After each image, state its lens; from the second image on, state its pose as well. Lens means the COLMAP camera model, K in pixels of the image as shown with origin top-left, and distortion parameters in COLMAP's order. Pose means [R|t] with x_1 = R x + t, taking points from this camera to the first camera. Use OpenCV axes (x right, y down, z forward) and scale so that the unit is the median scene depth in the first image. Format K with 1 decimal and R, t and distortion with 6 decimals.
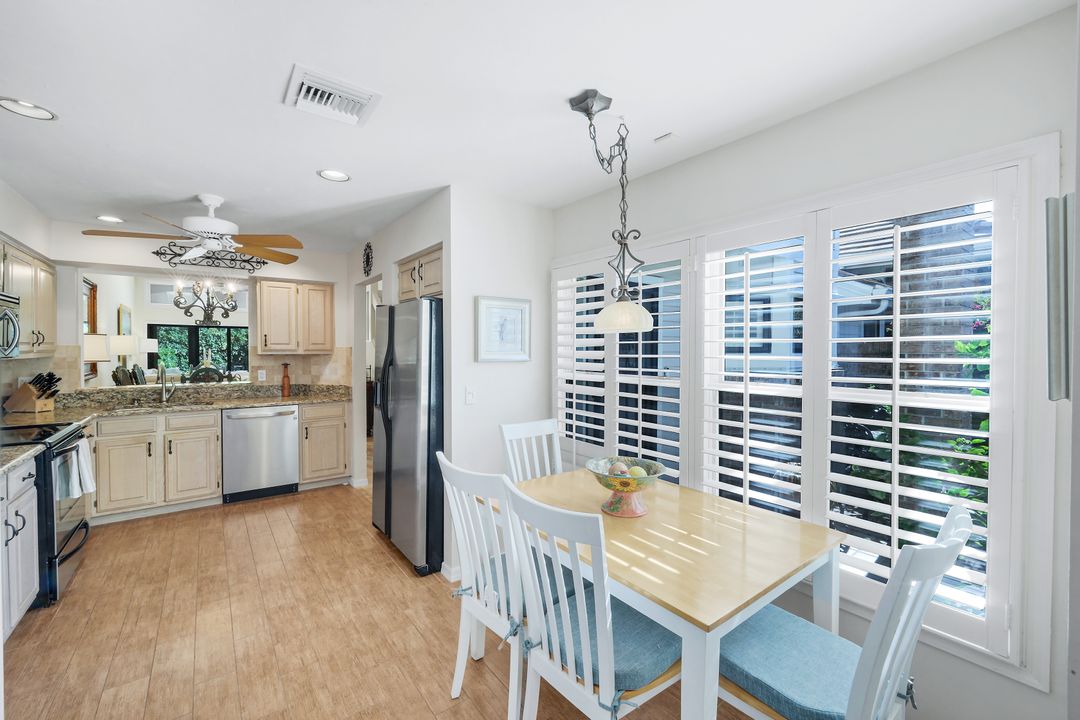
lens RADIAL K [[436.0, 0, 537.8], [0, 436.0, 359.1], [0, 0, 1]] dist [-0.000055, 0.000625]
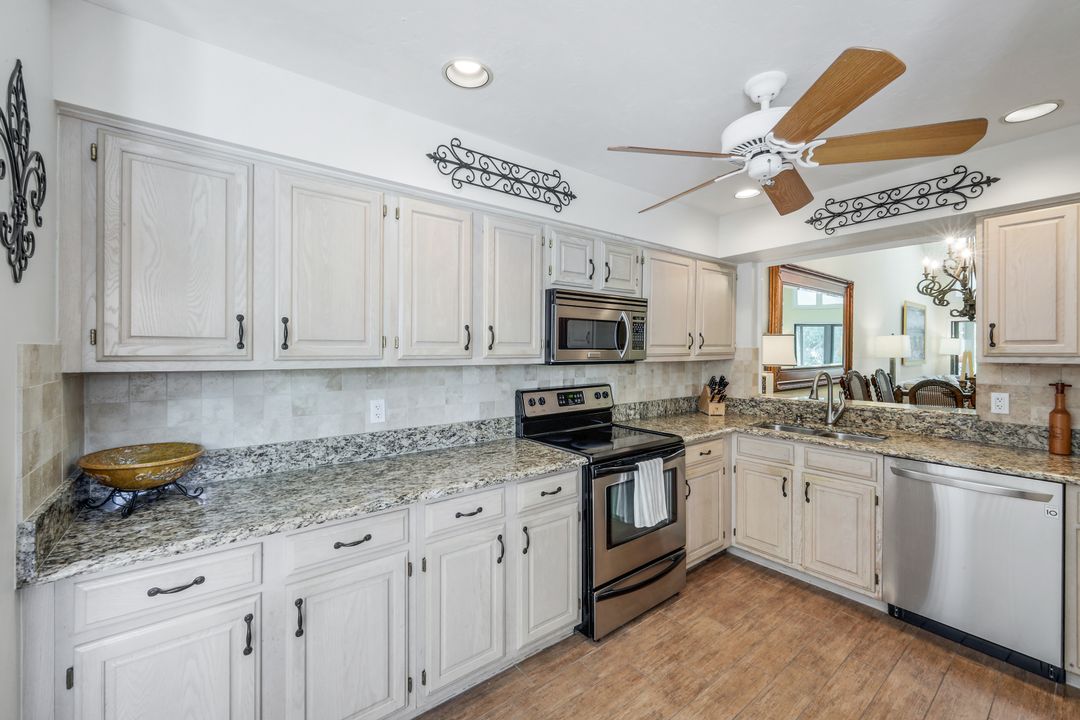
lens RADIAL K [[436.0, 0, 545.2], [0, 436.0, 350.5], [0, 0, 1]] dist [-0.000055, 0.000625]
pose [[0.008462, 0.000659, -0.999964, -0.150212], [-0.023075, 0.999734, 0.000464, -0.016091], [0.999698, 0.023070, 0.008475, 0.573447]]
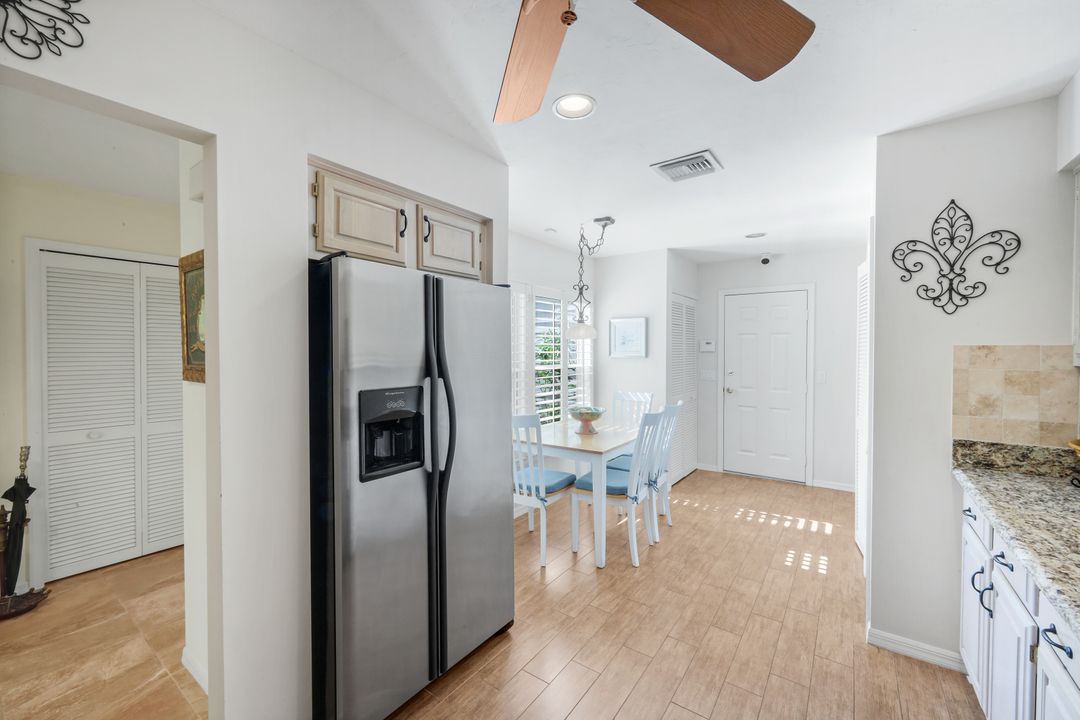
lens RADIAL K [[436.0, 0, 534.8], [0, 436.0, 356.7], [0, 0, 1]] dist [-0.000055, 0.000625]
pose [[-0.280671, -0.022803, 0.959533, -0.793942], [0.017740, 0.999424, 0.028941, -0.023030], [-0.959640, 0.025145, -0.280105, 0.885326]]
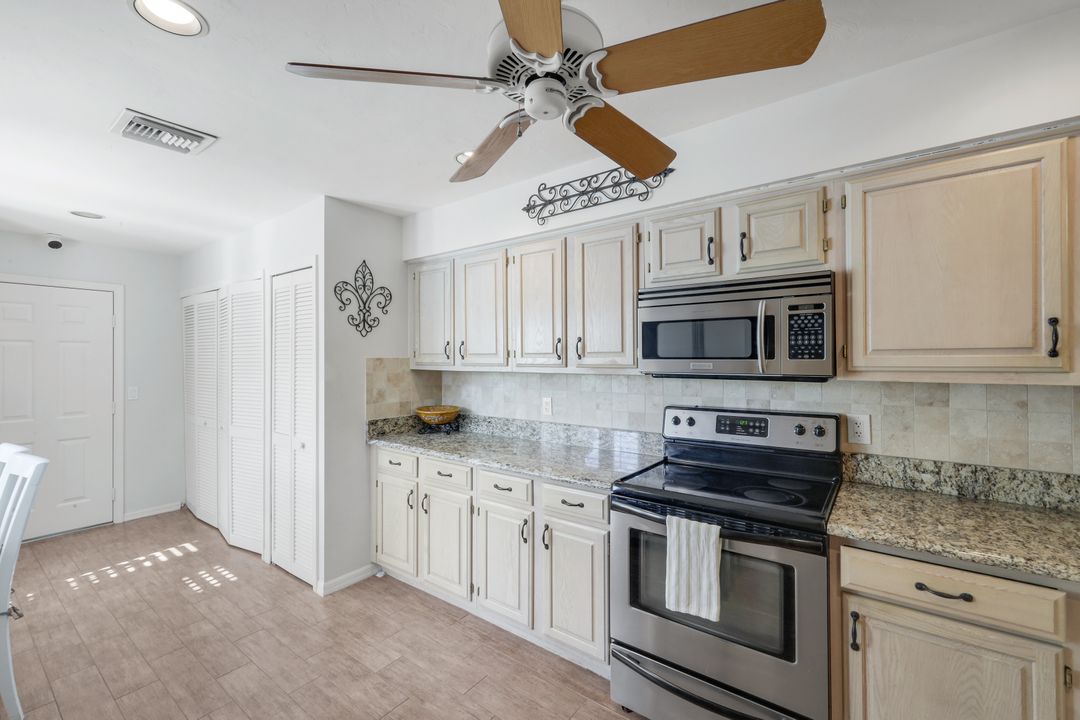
lens RADIAL K [[455.6, 0, 540.6], [0, 455.6, 357.8], [0, 0, 1]] dist [-0.001941, 0.000570]
pose [[-0.963074, -0.001279, -0.269233, -0.511697], [-0.006116, 0.999835, 0.017129, -0.028510], [0.269166, 0.018143, -0.962923, 1.125388]]
